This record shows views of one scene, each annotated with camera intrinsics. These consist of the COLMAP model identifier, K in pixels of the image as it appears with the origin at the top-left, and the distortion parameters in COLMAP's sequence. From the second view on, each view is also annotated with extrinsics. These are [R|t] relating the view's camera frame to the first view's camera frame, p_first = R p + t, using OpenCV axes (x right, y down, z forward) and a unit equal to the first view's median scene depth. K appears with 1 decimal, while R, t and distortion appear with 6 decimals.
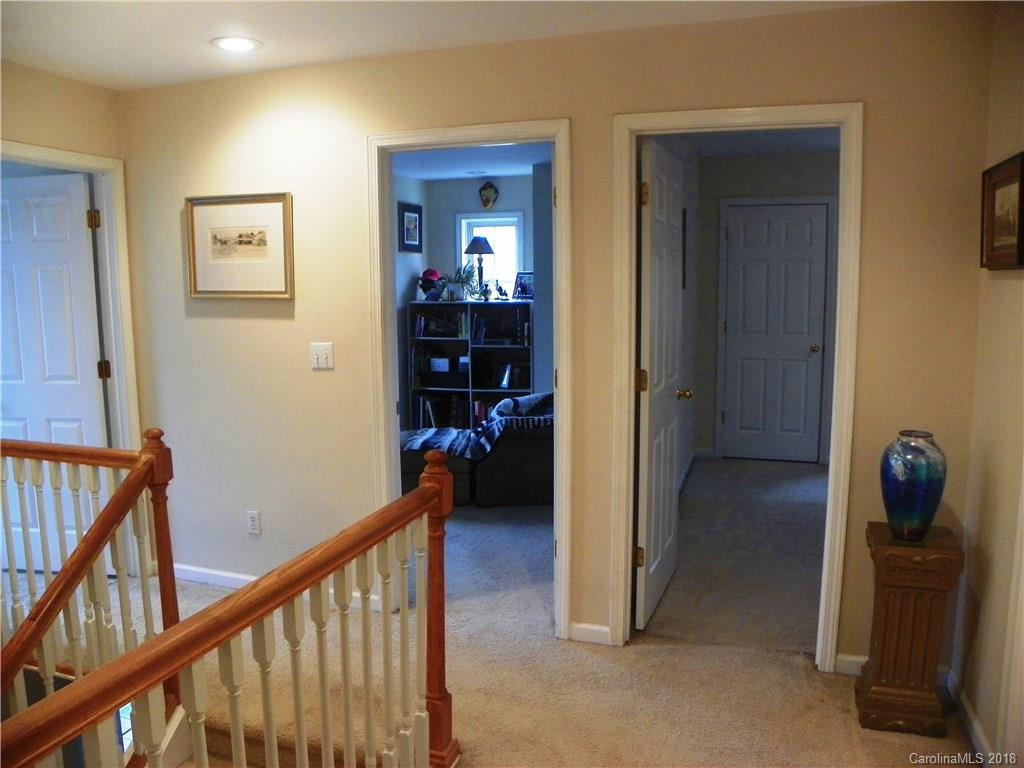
lens RADIAL K [[780.1, 0, 512.0], [0, 780.1, 384.0], [0, 0, 1]] dist [-0.165057, 0.106517]
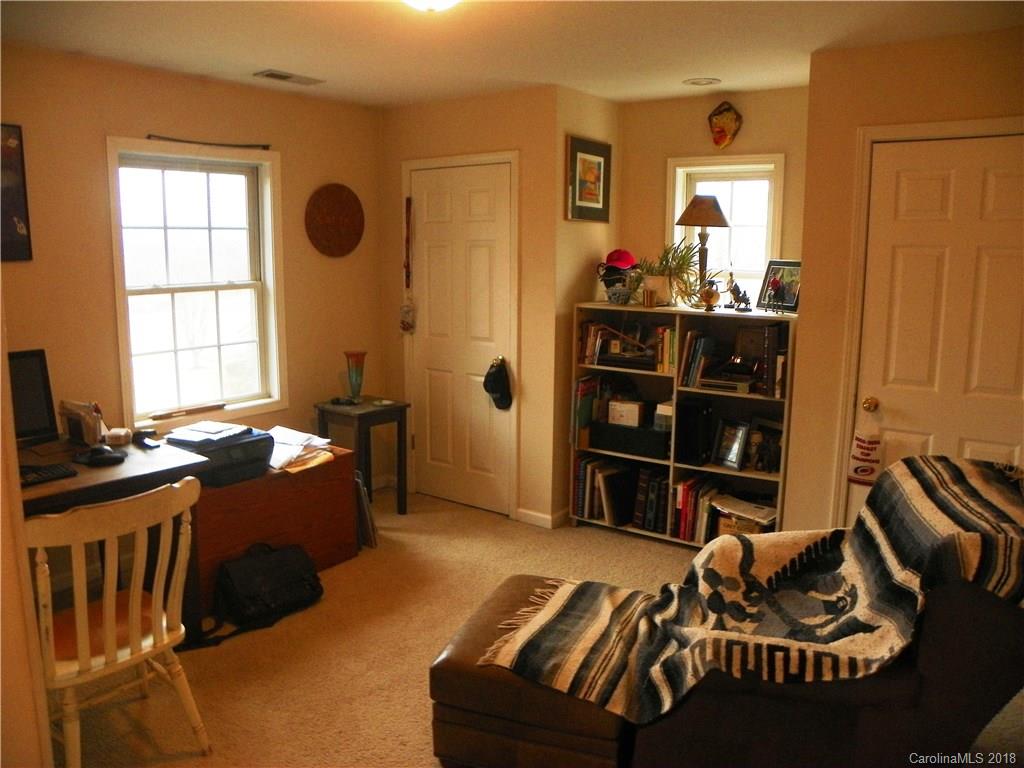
lens RADIAL K [[780.1, 0, 512.0], [0, 780.1, 384.0], [0, 0, 1]] dist [-0.165057, 0.106517]
pose [[0.953100, 0.068356, -0.294834, -0.001330], [-0.058798, 0.997420, 0.041173, -0.066887], [0.296888, -0.021906, 0.954661, 0.417911]]
